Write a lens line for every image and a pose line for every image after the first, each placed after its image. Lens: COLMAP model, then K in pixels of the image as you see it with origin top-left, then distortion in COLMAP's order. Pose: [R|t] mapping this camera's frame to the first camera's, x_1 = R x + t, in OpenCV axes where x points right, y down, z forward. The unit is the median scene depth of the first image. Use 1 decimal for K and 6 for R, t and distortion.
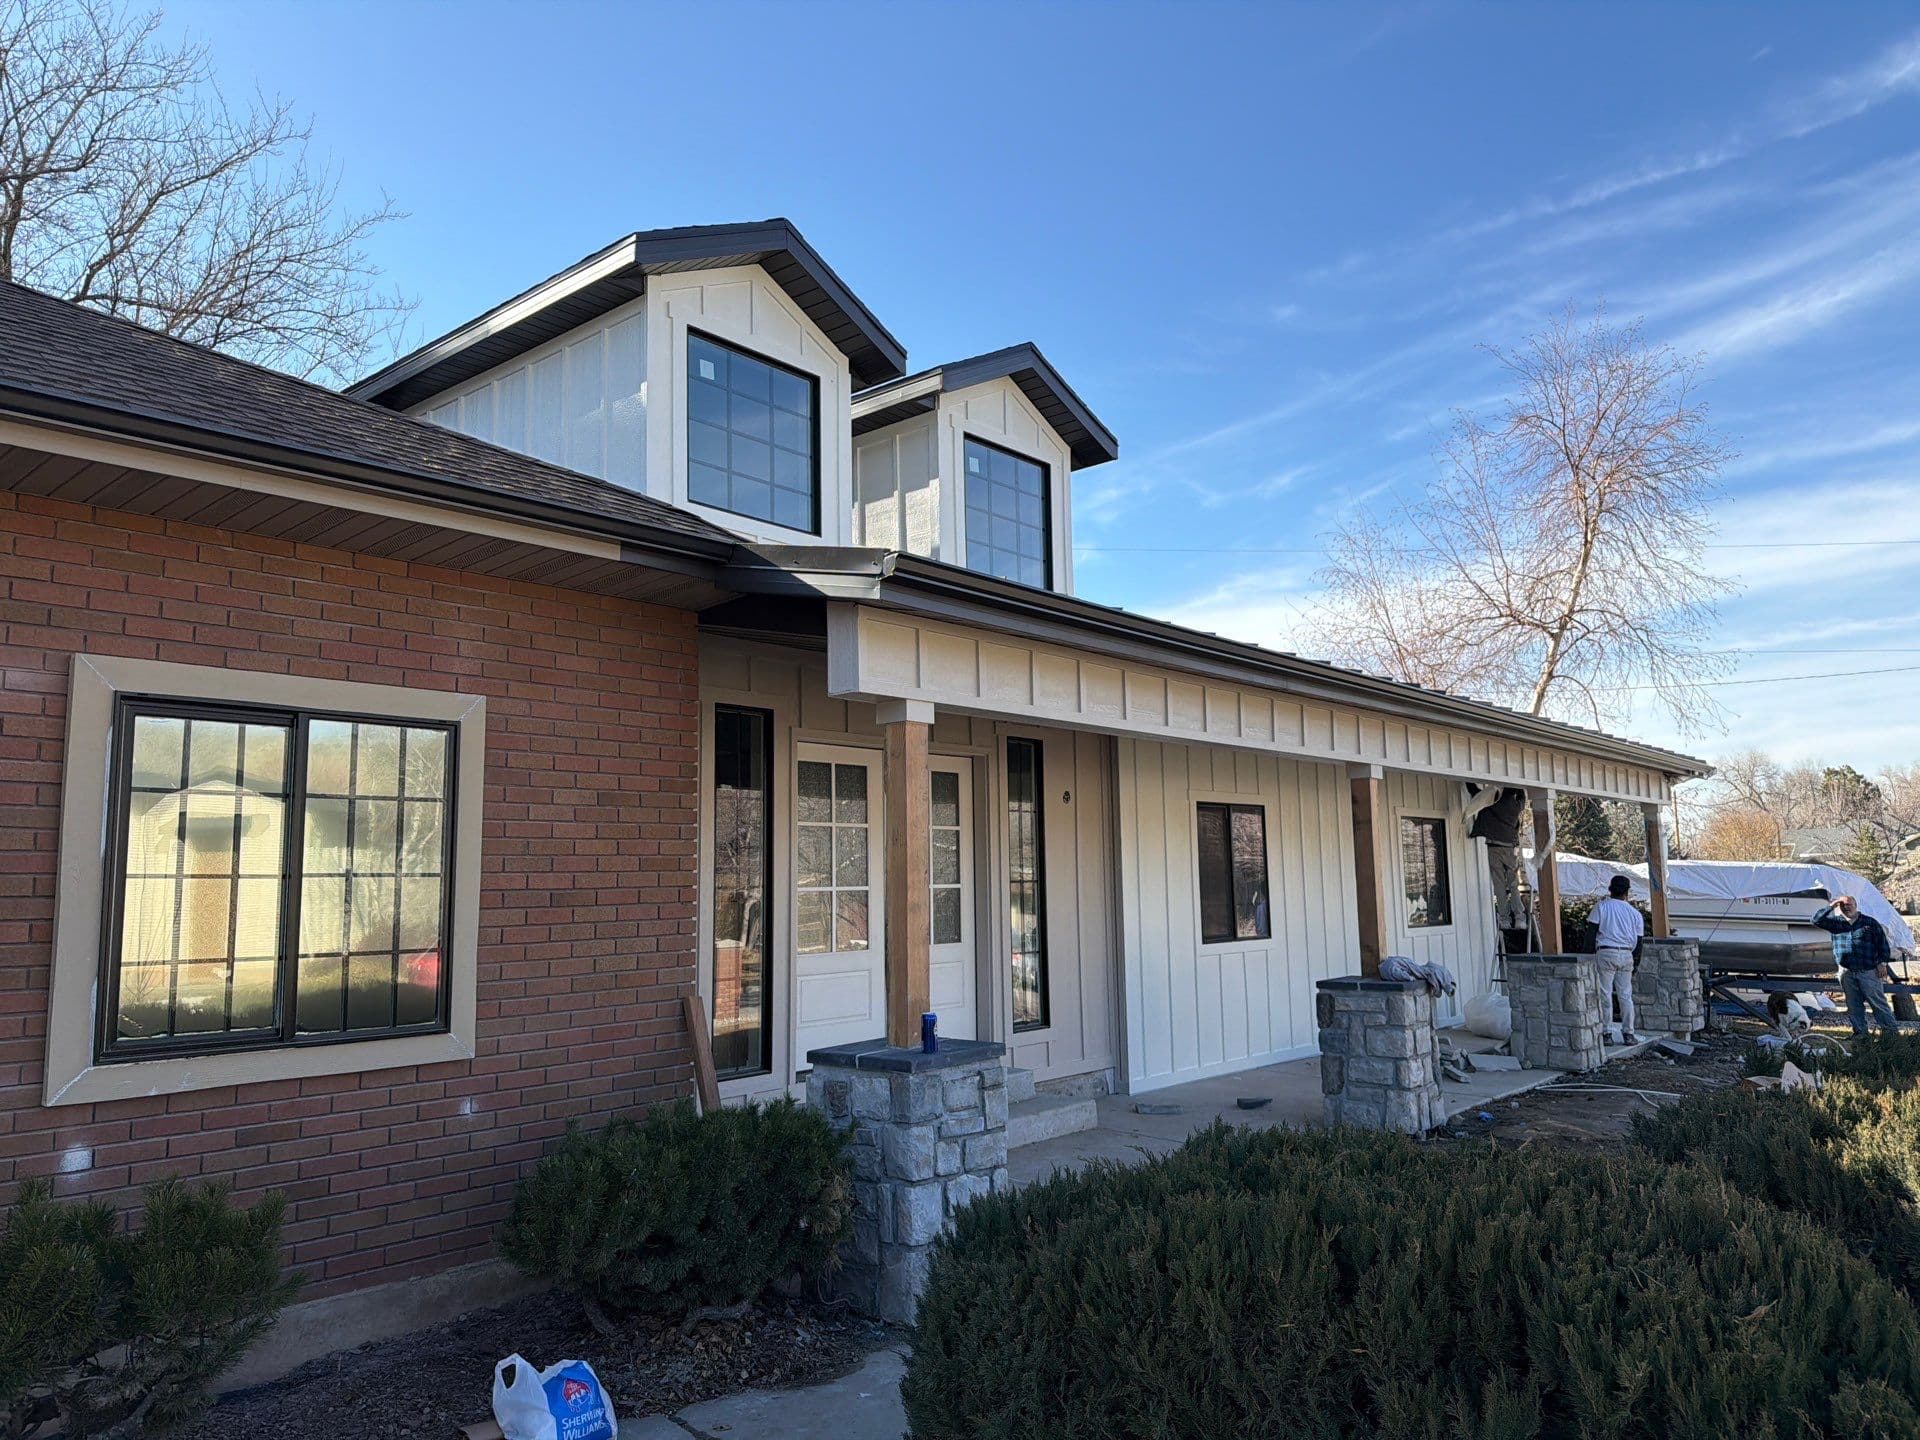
lens RADIAL K [[1334.4, 0, 960.0], [0, 1334.4, 720.0], [0, 0, 1]] dist [-0.001862, -0.002446]
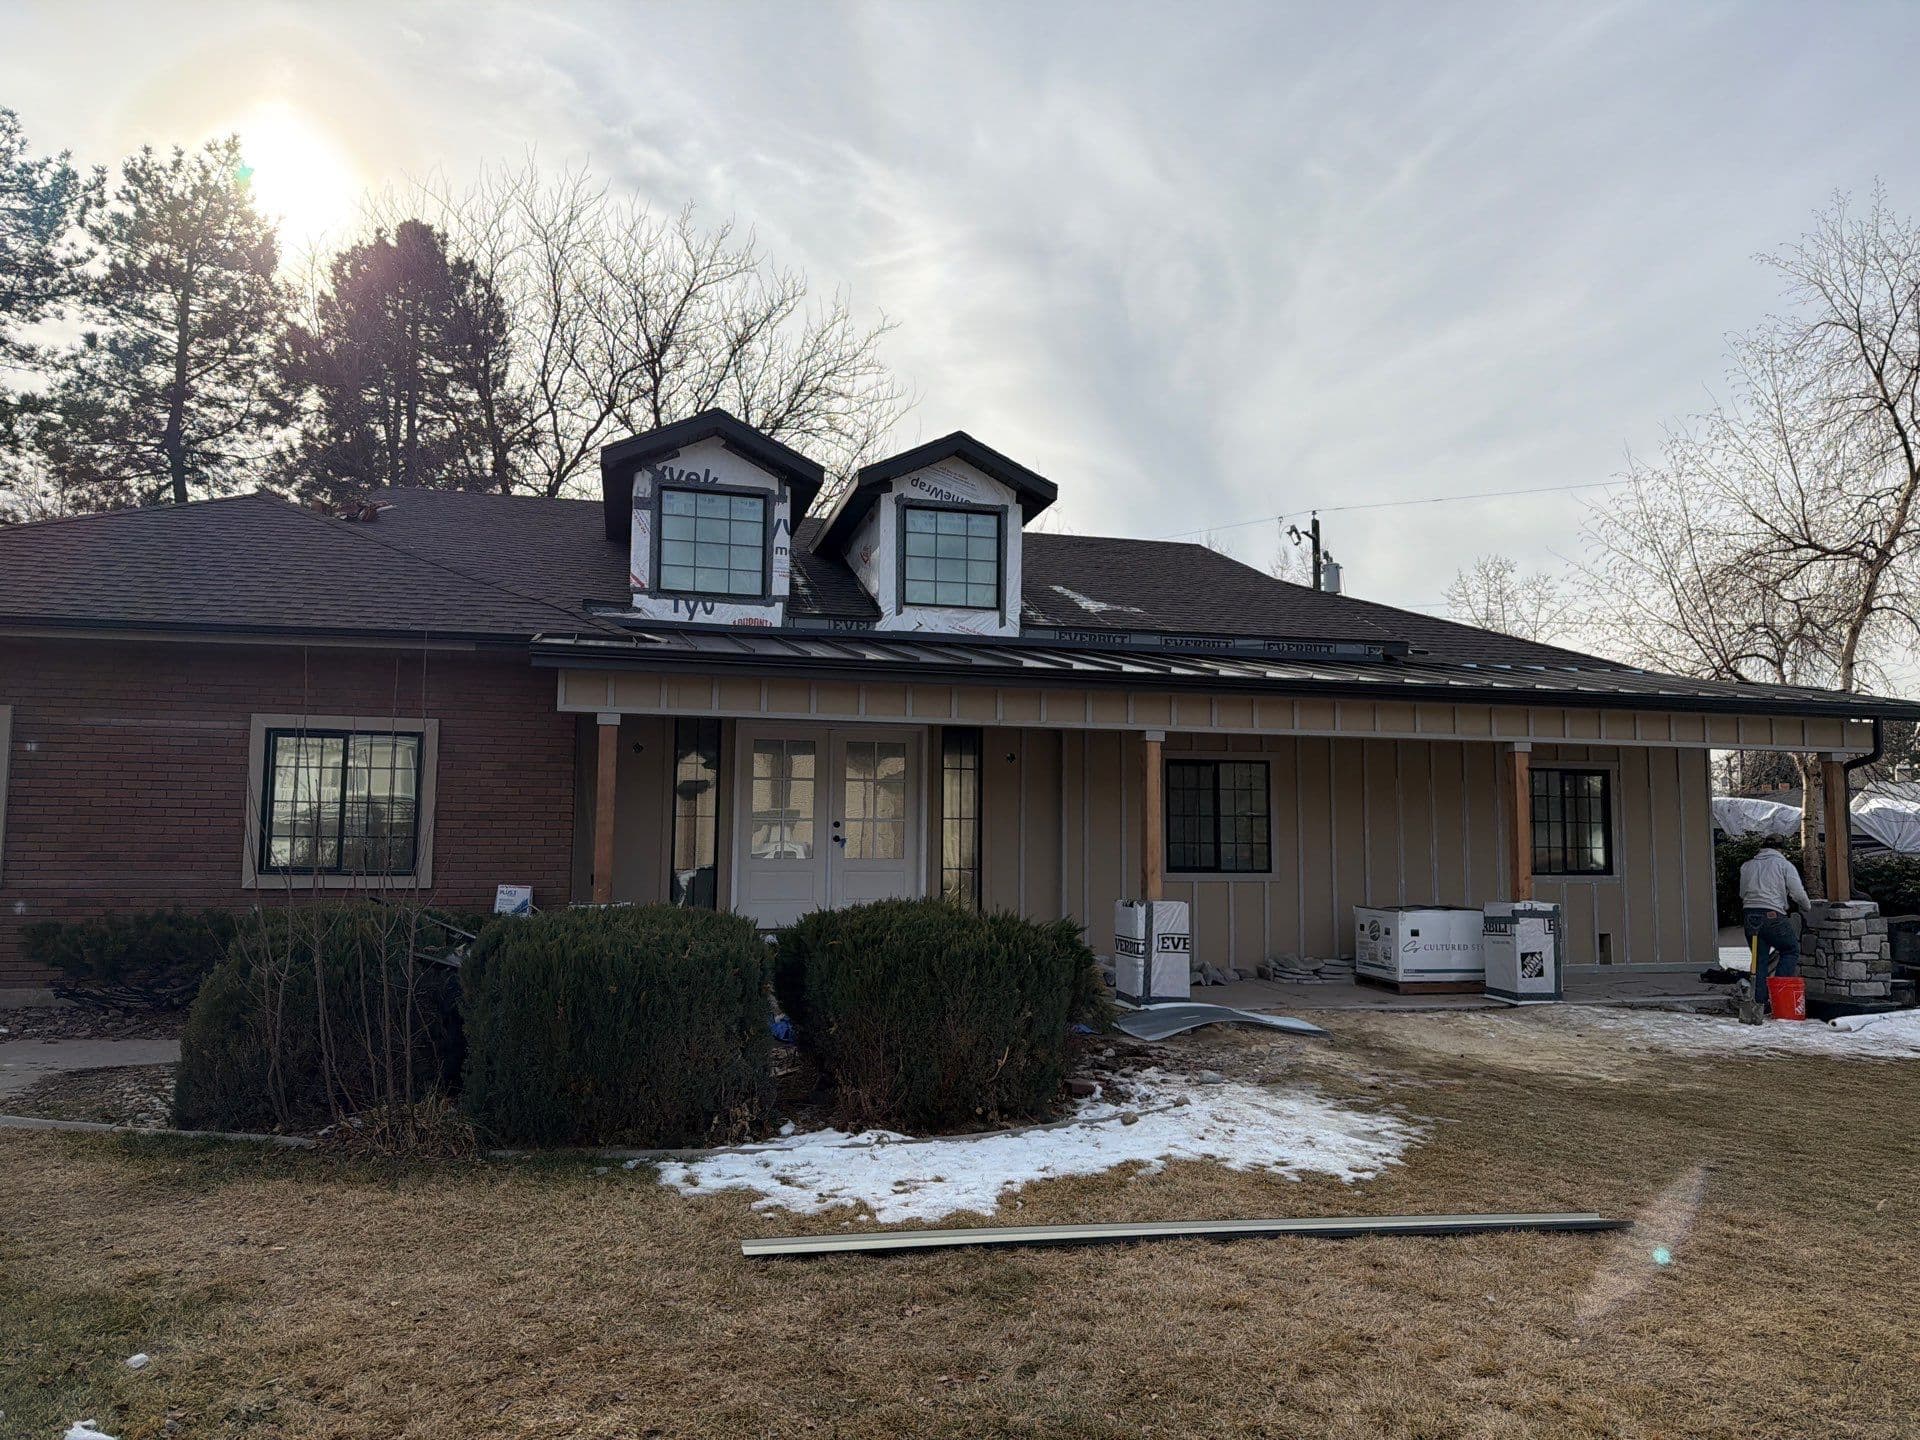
lens RADIAL K [[1334.4, 0, 960.0], [0, 1334.4, 720.0], [0, 0, 1]] dist [-0.001862, -0.002446]
pose [[0.837701, -0.026200, -0.545500, 1.428309], [0.045752, 0.998704, 0.022293, -0.025157], [0.544209, -0.043632, 0.837814, -0.304886]]
